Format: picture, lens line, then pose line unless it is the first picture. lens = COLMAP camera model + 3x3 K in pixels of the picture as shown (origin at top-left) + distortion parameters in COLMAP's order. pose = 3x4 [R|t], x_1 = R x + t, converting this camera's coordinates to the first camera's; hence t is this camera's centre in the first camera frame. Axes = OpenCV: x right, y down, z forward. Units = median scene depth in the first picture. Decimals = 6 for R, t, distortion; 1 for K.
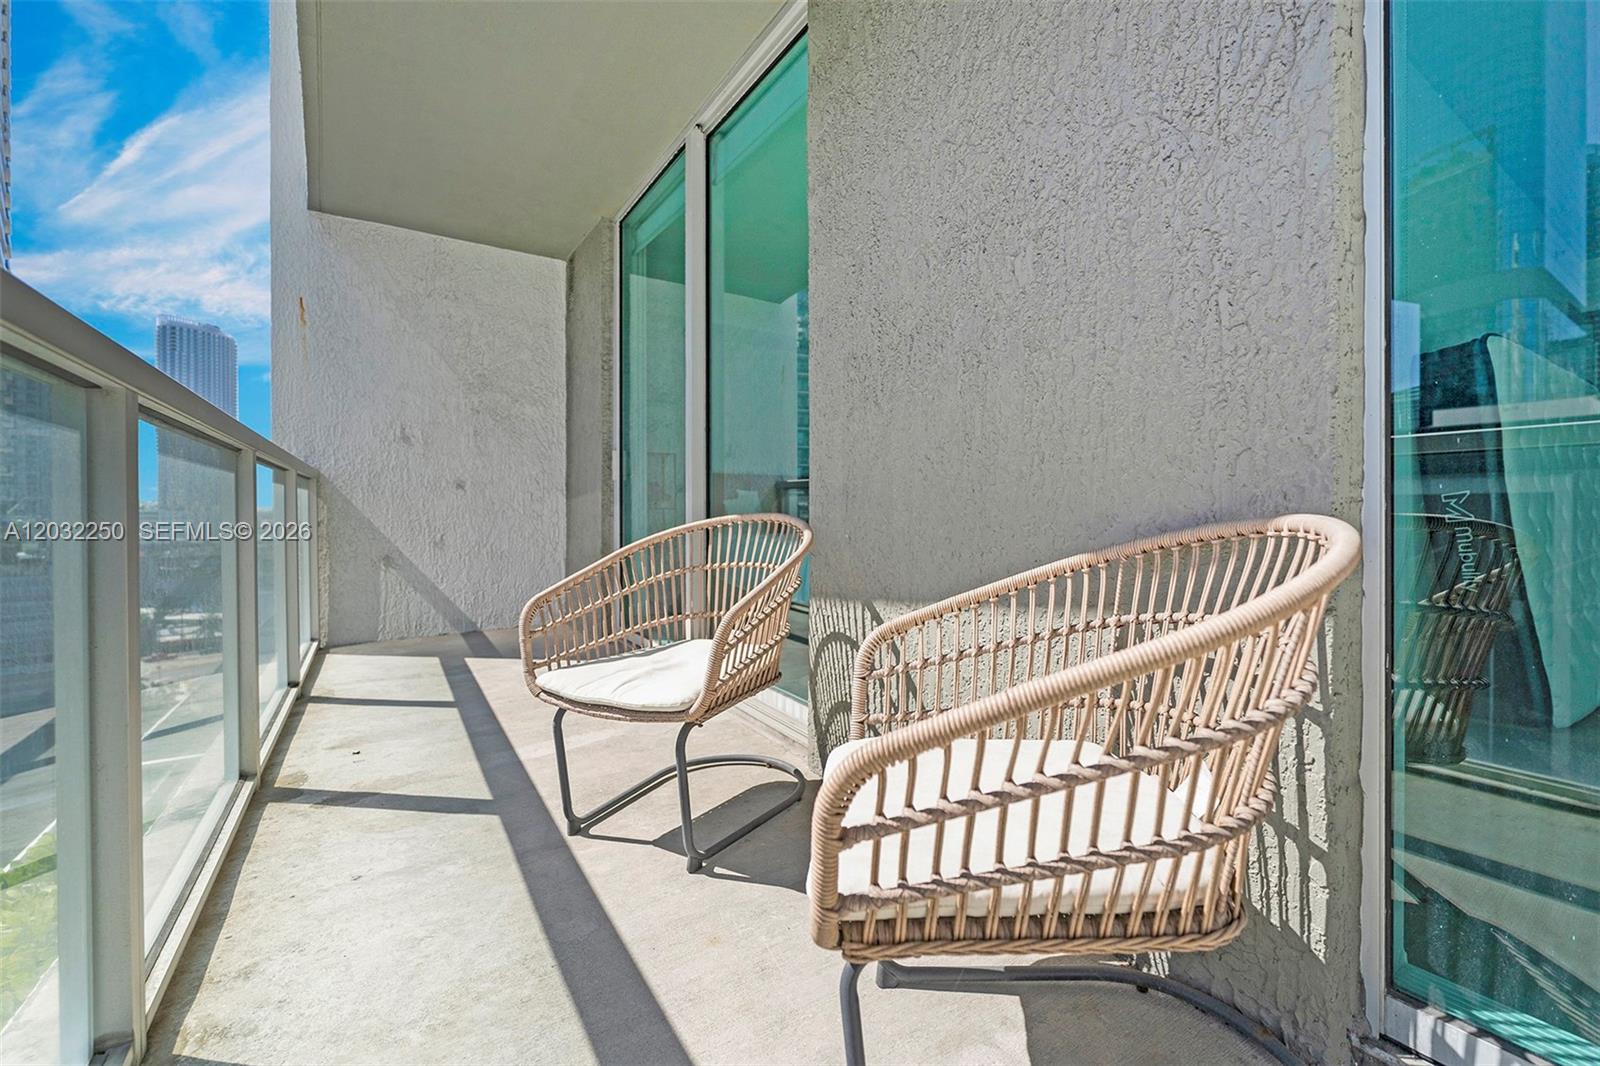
lens RADIAL K [[664.5, 0, 791.9], [0, 664.5, 503.6], [0, 0, 1]] dist [-0.005012, 0.001149]
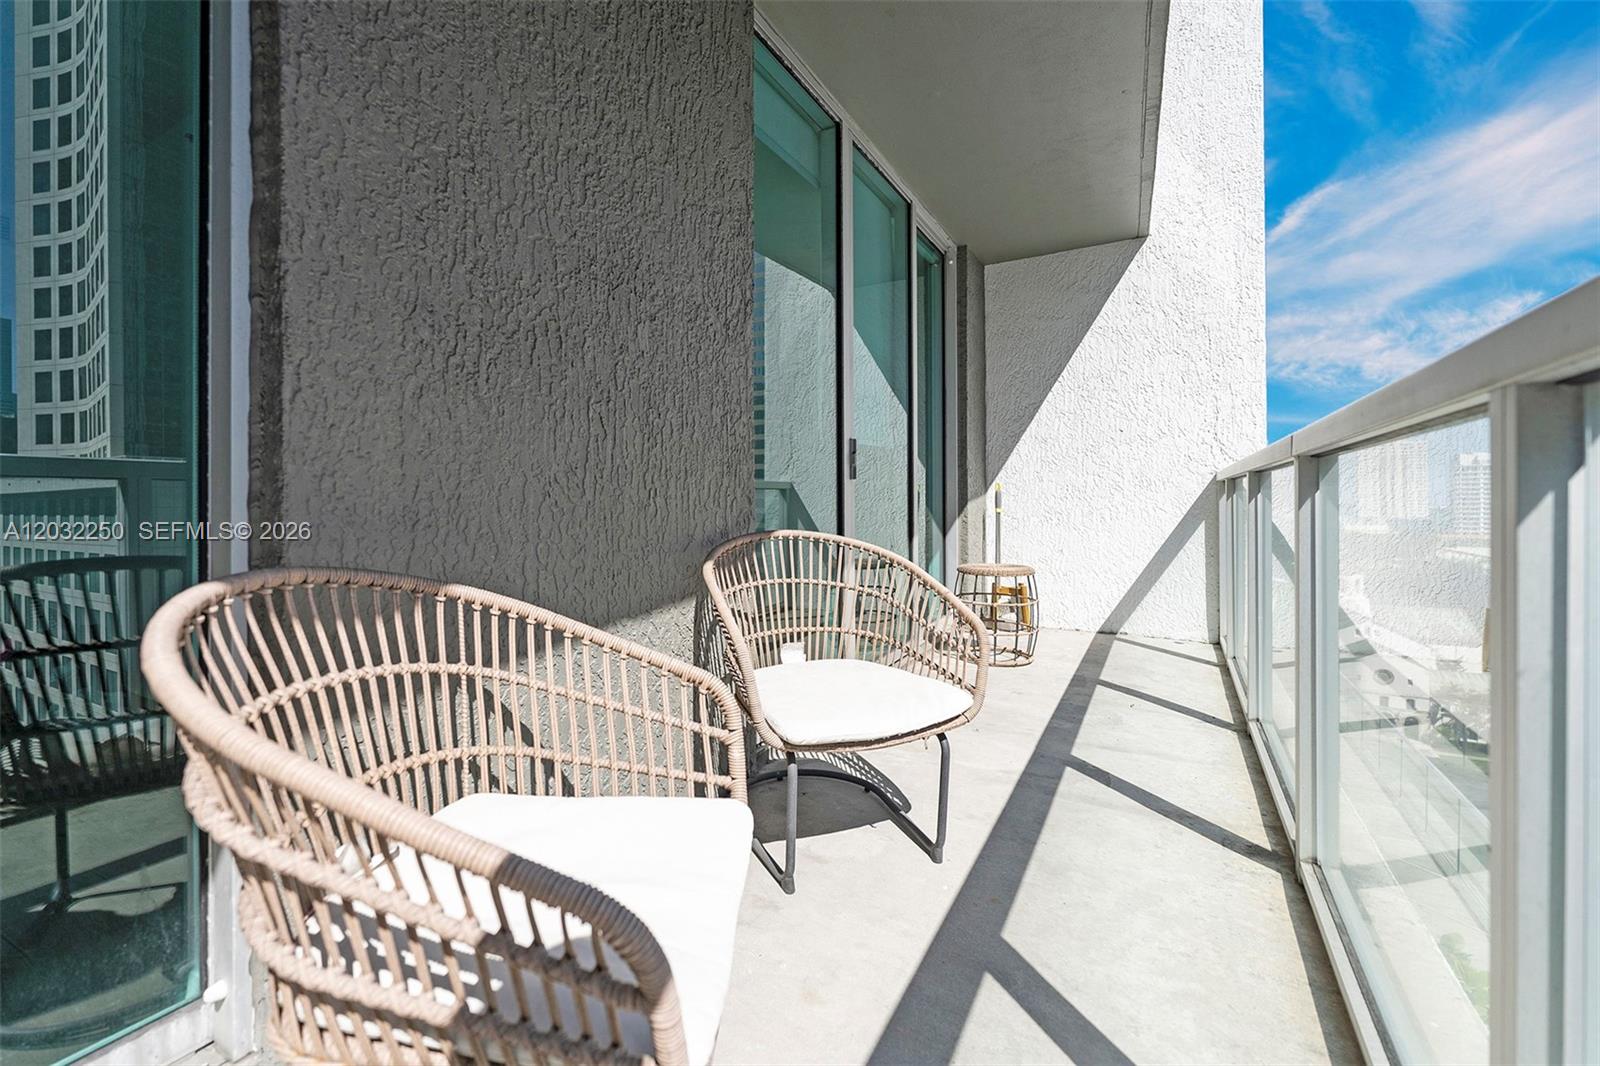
lens RADIAL K [[664.5, 0, 788.9], [0, 664.5, 499.9], [0, 0, 1]] dist [-0.005012, 0.001149]
pose [[-0.473712, 0.008162, 0.880642, -0.963318], [0.000133, 0.999958, -0.009196, -0.044977], [-0.880680, -0.004239, -0.473693, 1.502610]]
